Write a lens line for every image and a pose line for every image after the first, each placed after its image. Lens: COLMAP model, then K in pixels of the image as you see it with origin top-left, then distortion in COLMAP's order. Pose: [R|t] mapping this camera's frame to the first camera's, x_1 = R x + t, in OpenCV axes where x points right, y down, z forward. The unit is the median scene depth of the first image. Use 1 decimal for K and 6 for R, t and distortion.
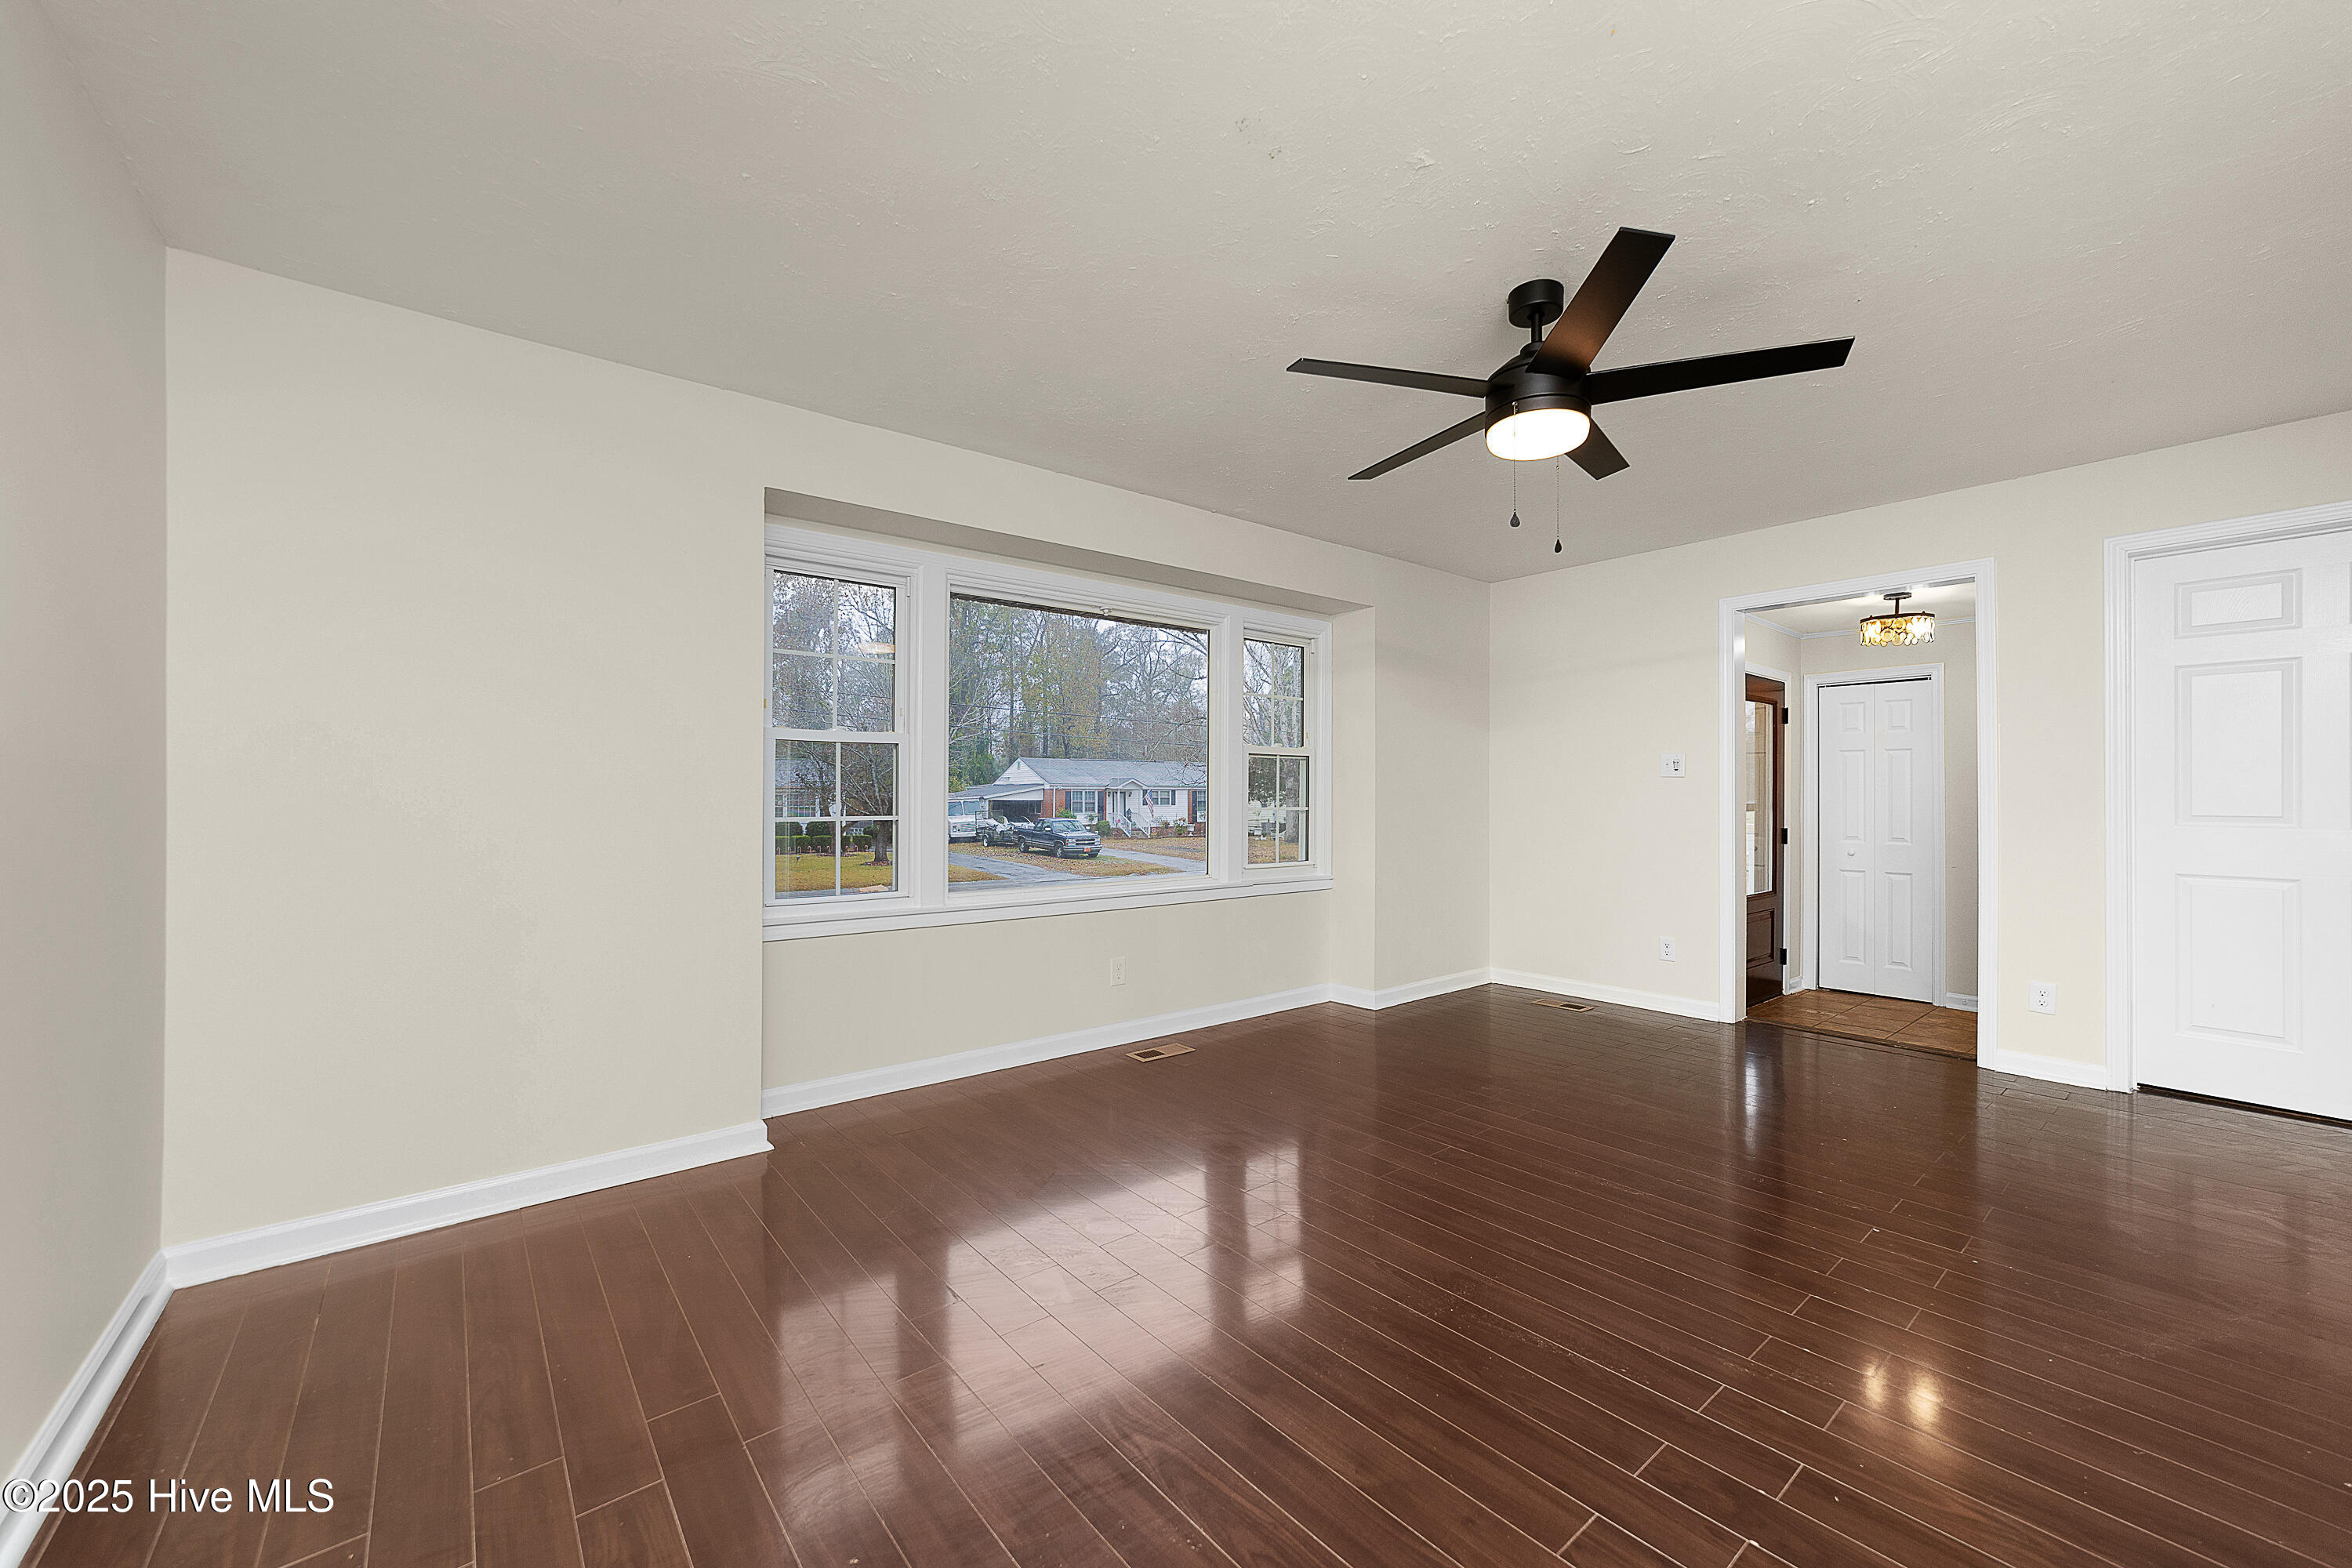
lens RADIAL K [[908.2, 0, 1161.9], [0, 908.2, 785.0], [0, 0, 1]] dist [-0.002288, 0.000282]
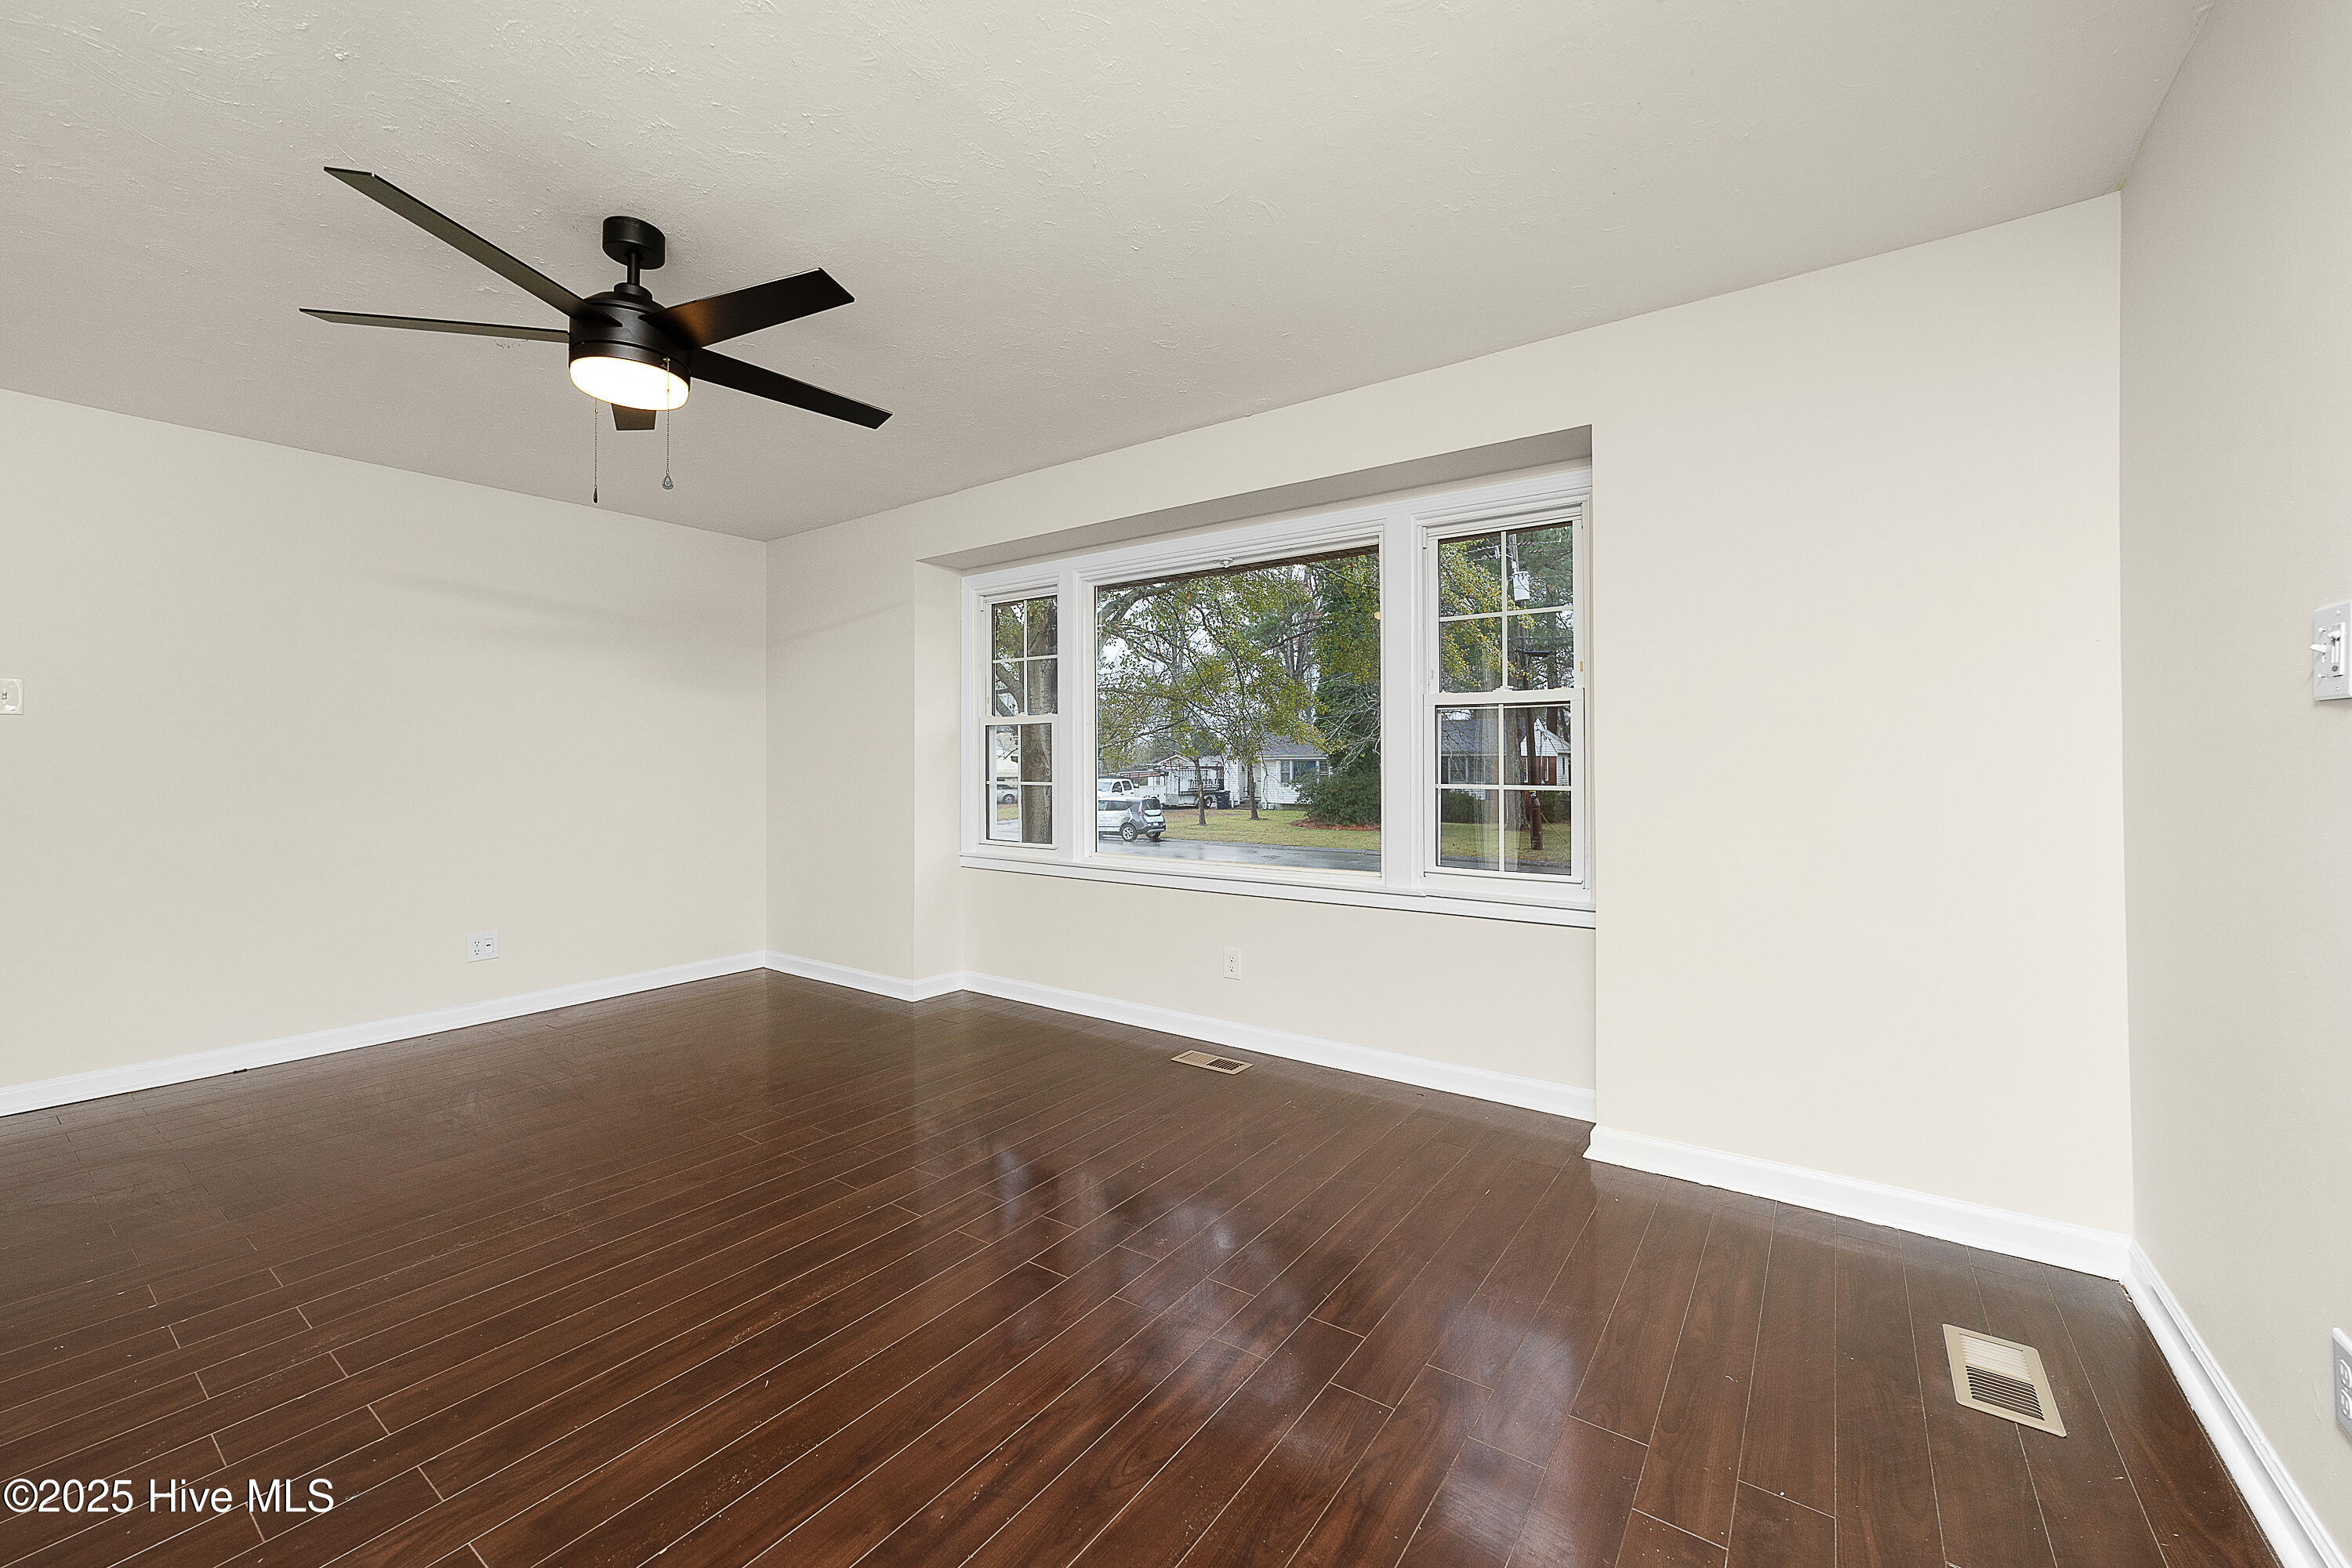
lens RADIAL K [[913.8, 0, 1174.7], [0, 913.8, 755.8], [0, 0, 1]] dist [-0.002725, -0.000365]
pose [[0.272252, -0.010711, -0.962166, 1.416332], [0.011748, 0.999901, -0.007807, 0.014031], [0.962154, -0.009178, 0.272351, 1.244444]]
